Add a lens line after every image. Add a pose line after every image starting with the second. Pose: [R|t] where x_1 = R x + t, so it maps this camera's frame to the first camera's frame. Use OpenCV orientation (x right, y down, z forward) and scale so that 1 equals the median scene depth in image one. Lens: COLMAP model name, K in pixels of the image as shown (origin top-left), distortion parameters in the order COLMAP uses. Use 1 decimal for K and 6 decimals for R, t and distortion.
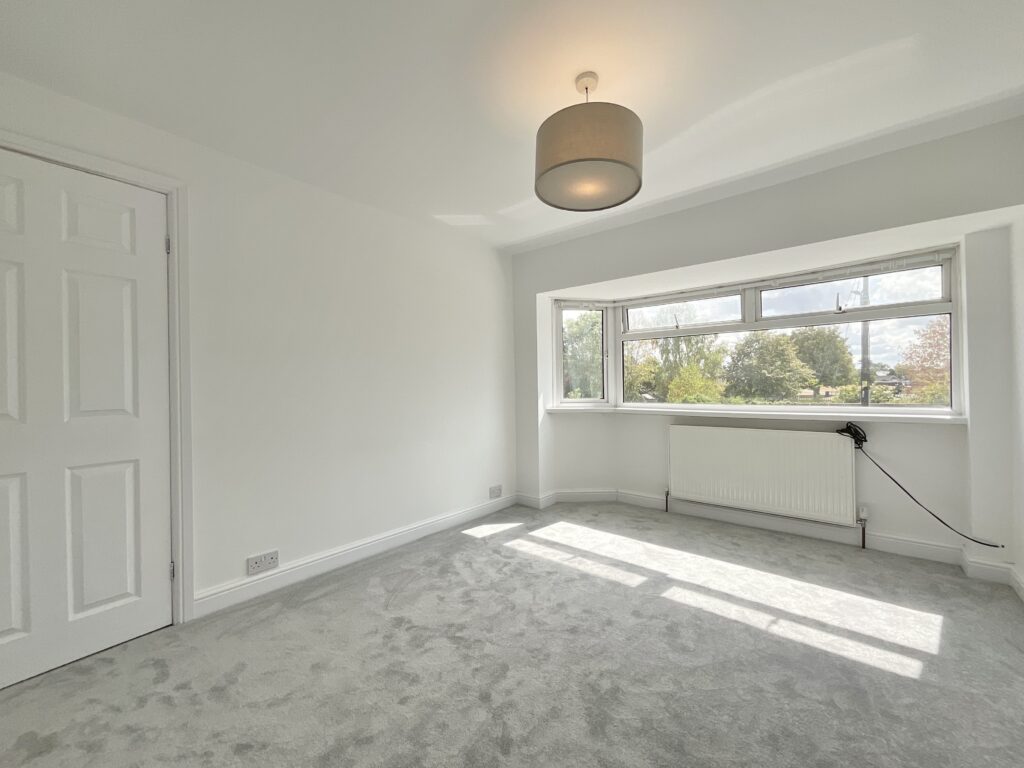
lens RADIAL K [[416.1, 0, 512.0], [0, 416.1, 384.0], [0, 0, 1]] dist [-0.003544, 0.000030]
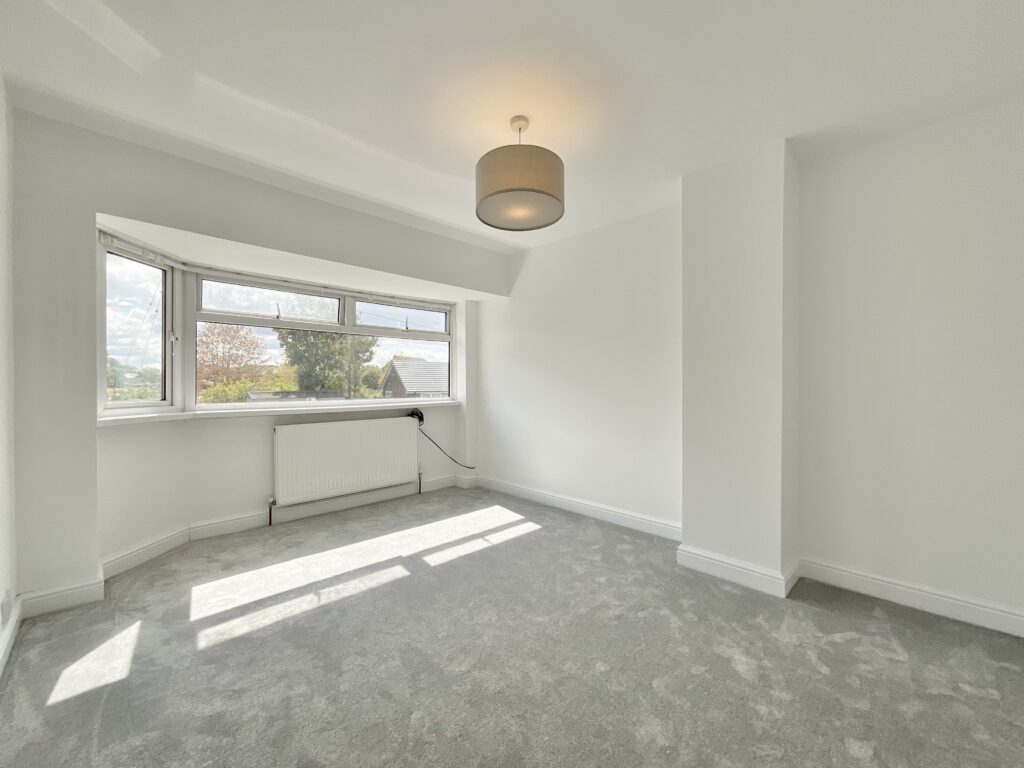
lens RADIAL K [[416.1, 0, 512.0], [0, 416.1, 384.0], [0, 0, 1]] dist [-0.003544, 0.000030]
pose [[0.089439, 0.010684, 0.995935, -0.556081], [-0.004730, 0.999936, -0.010303, 0.018548], [-0.995981, -0.003789, 0.089484, 0.505897]]
